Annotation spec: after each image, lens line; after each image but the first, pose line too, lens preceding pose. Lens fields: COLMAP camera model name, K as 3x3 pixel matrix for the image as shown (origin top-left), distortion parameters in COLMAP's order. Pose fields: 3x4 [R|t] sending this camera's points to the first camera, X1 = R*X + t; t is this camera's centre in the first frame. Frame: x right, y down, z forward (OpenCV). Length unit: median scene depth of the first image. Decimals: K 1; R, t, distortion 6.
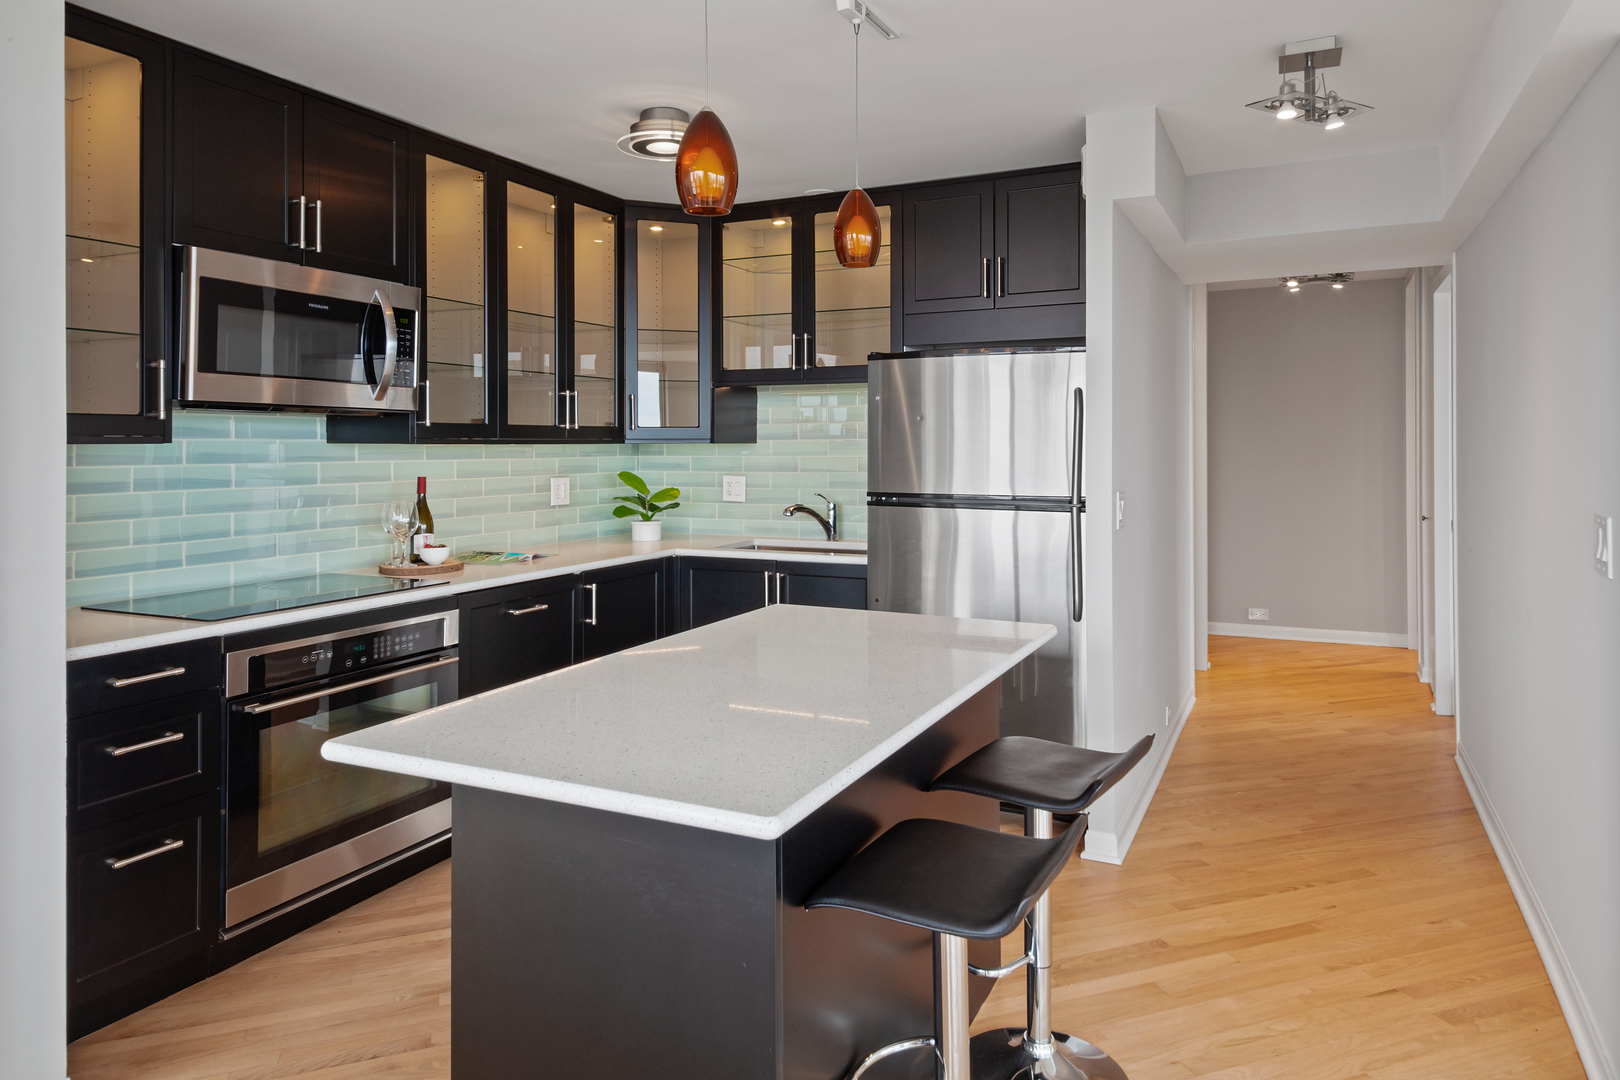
lens RADIAL K [[1022.5, 0, 818.4], [0, 1022.5, 445.5], [0, 0, 1]] dist [0.046114, -0.016228]
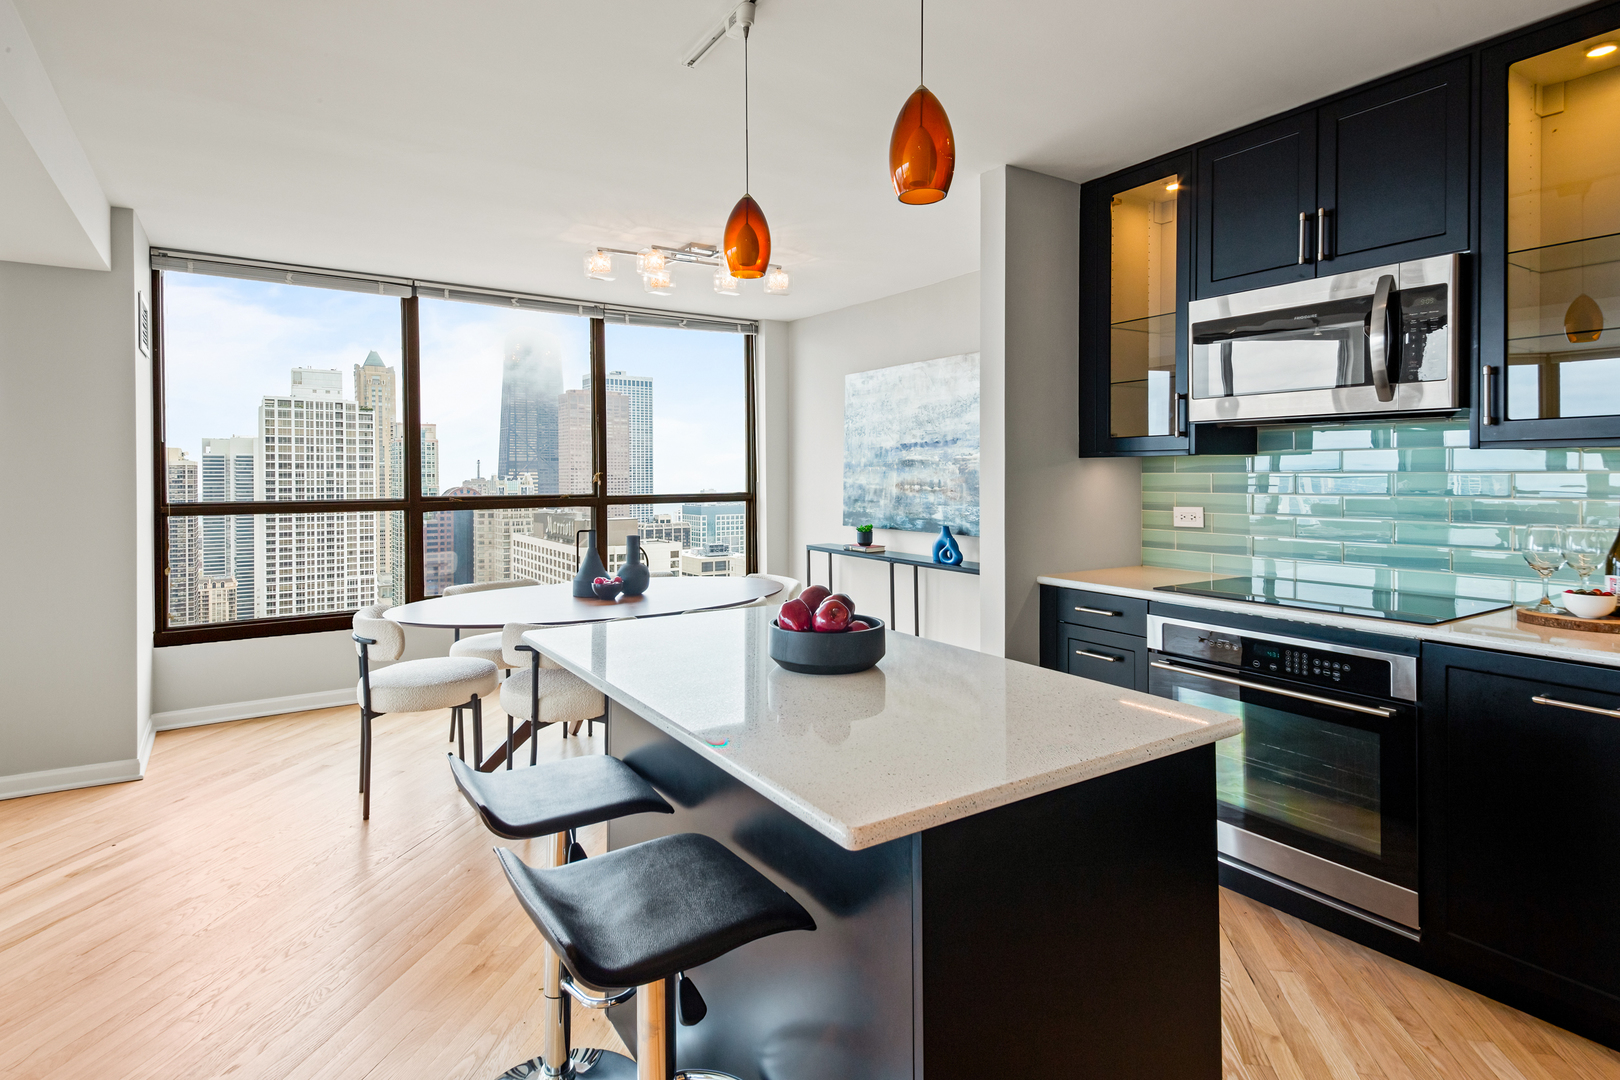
lens RADIAL K [[828.1, 0, 819.6], [0, 828.1, 471.0], [0, 0, 1]] dist [0.043496, 0.000084]
pose [[-0.507683, -0.000435, -0.861544, 0.382468], [0.007466, 0.999960, -0.004905, 0.015752], [0.861511, -0.008922, -0.507660, 0.829202]]
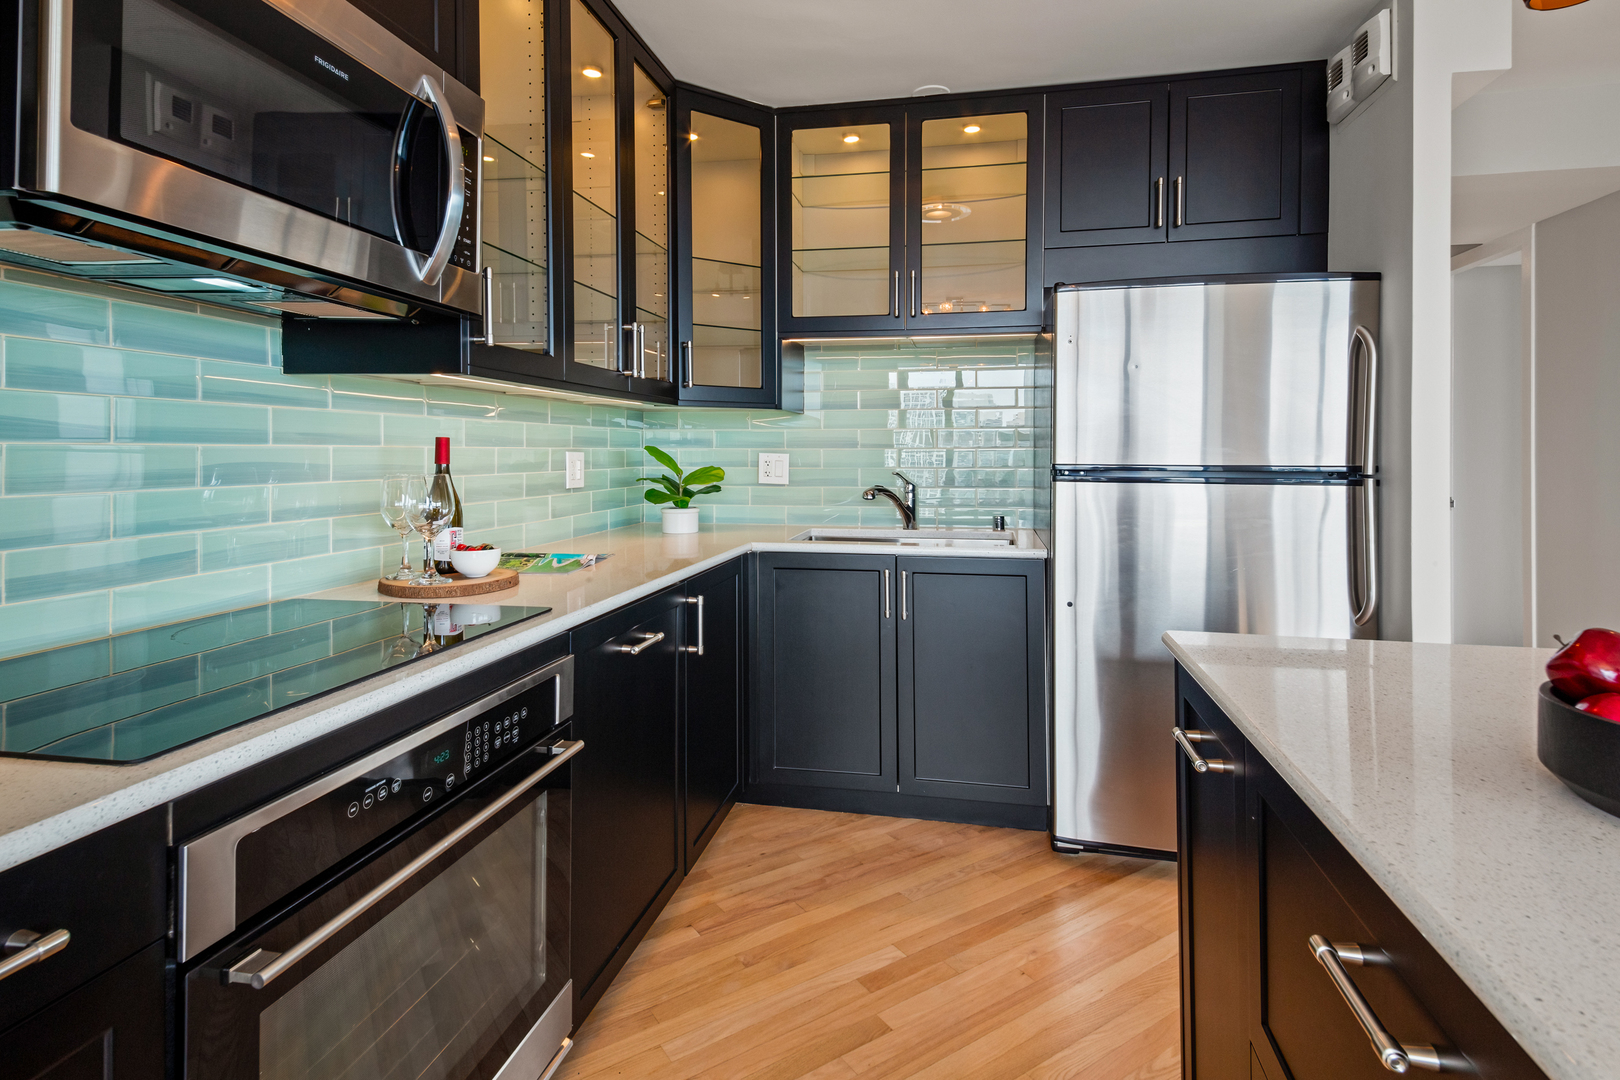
lens RADIAL K [[830.7, 0, 815.0], [0, 830.7, 471.1], [0, 0, 1]] dist [0.024570, -0.005047]
pose [[0.964983, -0.000198, 0.262311, -0.301409], [-0.005611, 0.999755, 0.021396, 0.039306], [-0.262251, -0.022119, 0.964746, 0.454358]]
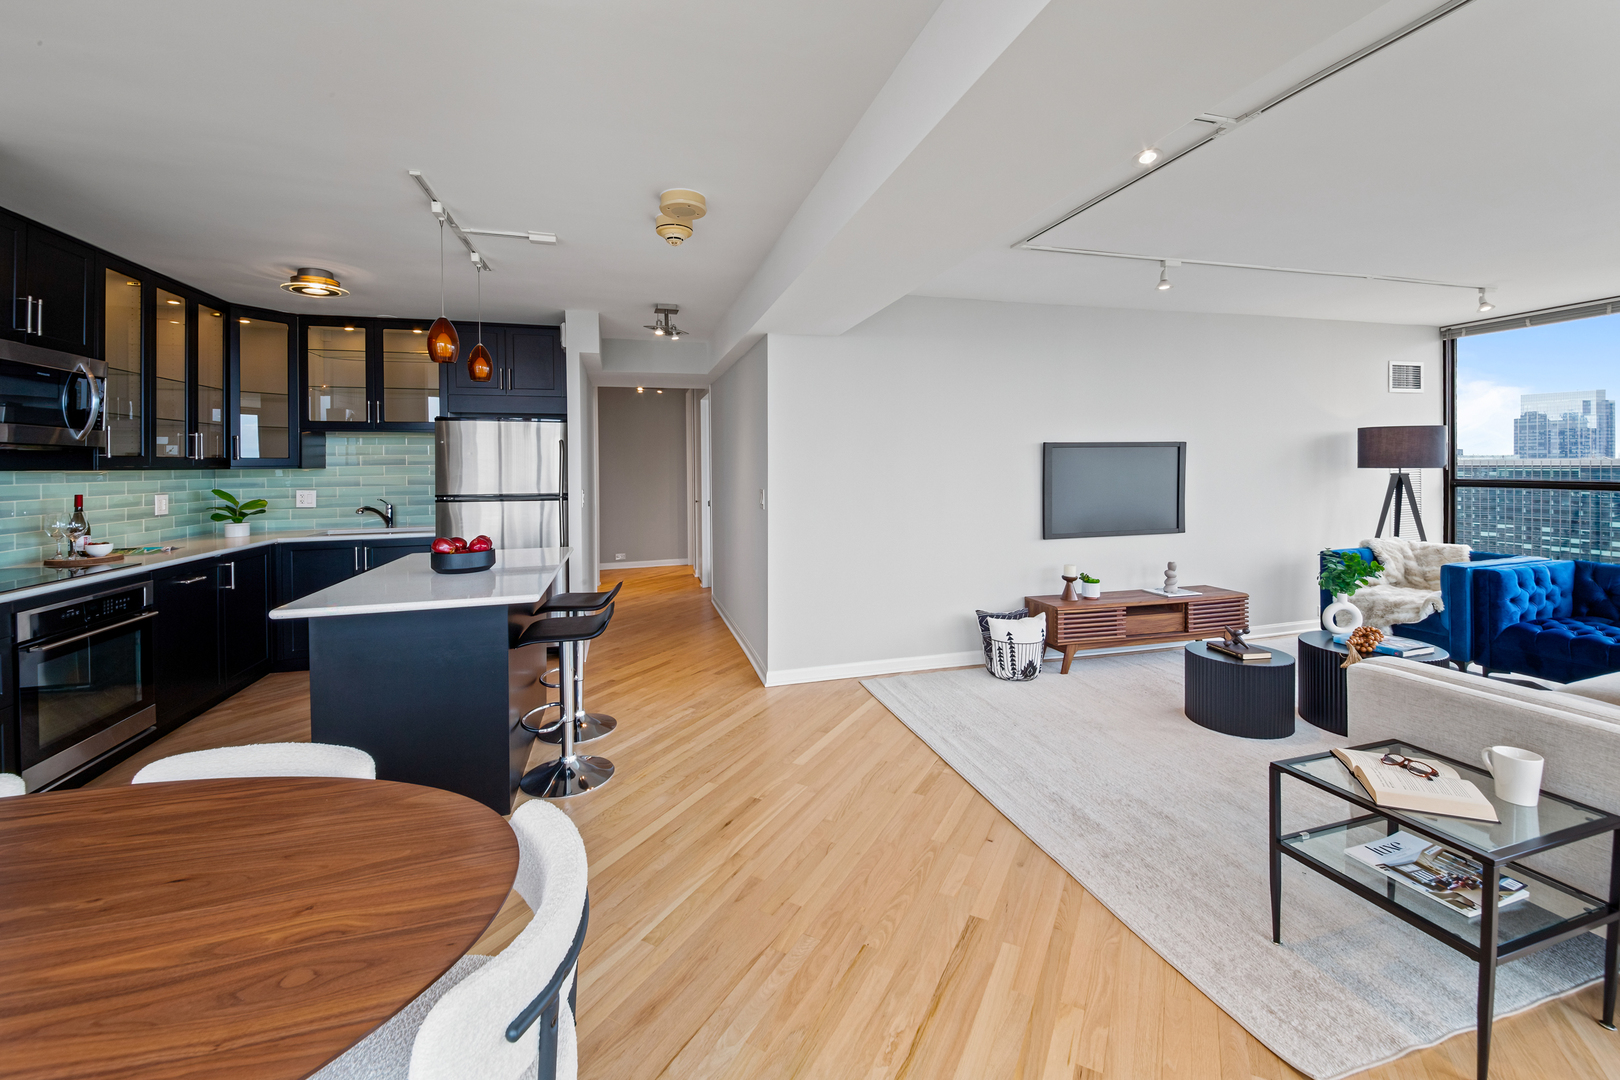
lens RADIAL K [[691.0, 0, 812.7], [0, 691.0, 468.0], [0, 0, 1]] dist [0.002473, -0.003303]
pose [[0.749686, -0.007791, 0.661748, -0.260924], [0.010508, 0.999945, -0.000132, 0.005824], [-0.661710, 0.007053, 0.749726, -0.339255]]
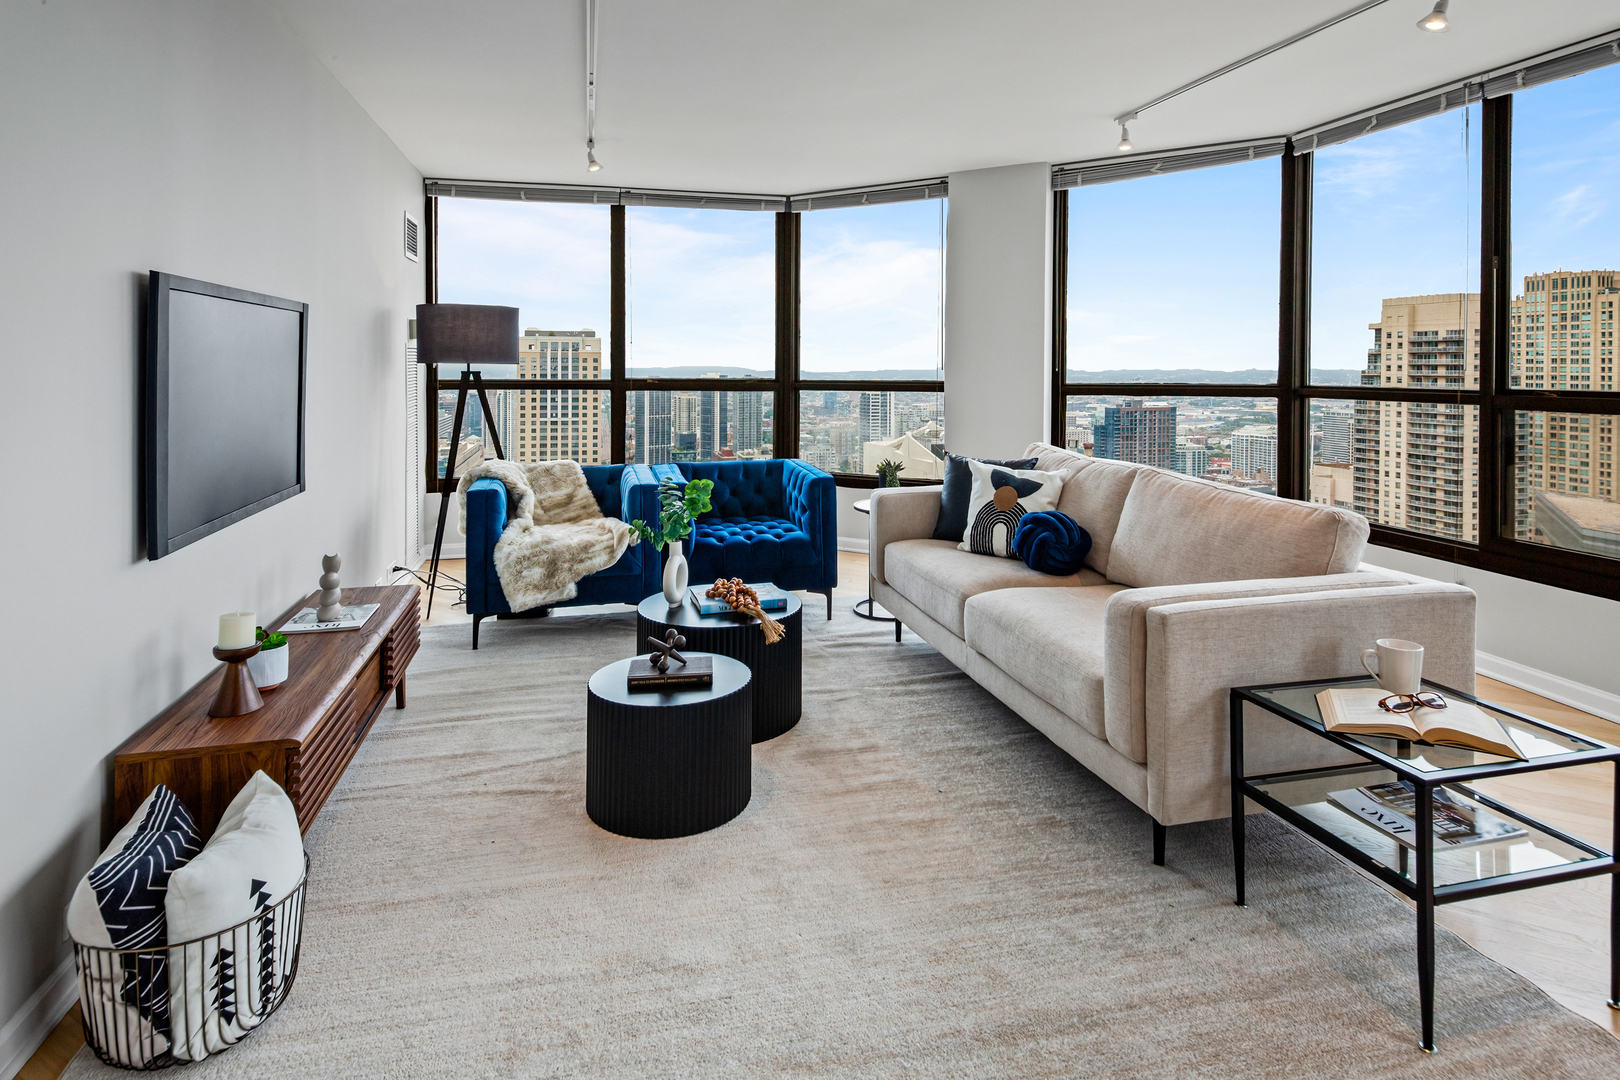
lens RADIAL K [[897.9, 0, 849.3], [0, 897.9, 394.6], [0, 0, 1]] dist [0.040011, -0.000810]
pose [[-0.623502, -0.020074, 0.781564, 0.184229], [0.000644, 0.999657, 0.026189, 0.022728], [-0.781821, 0.016832, -0.623275, 0.350224]]
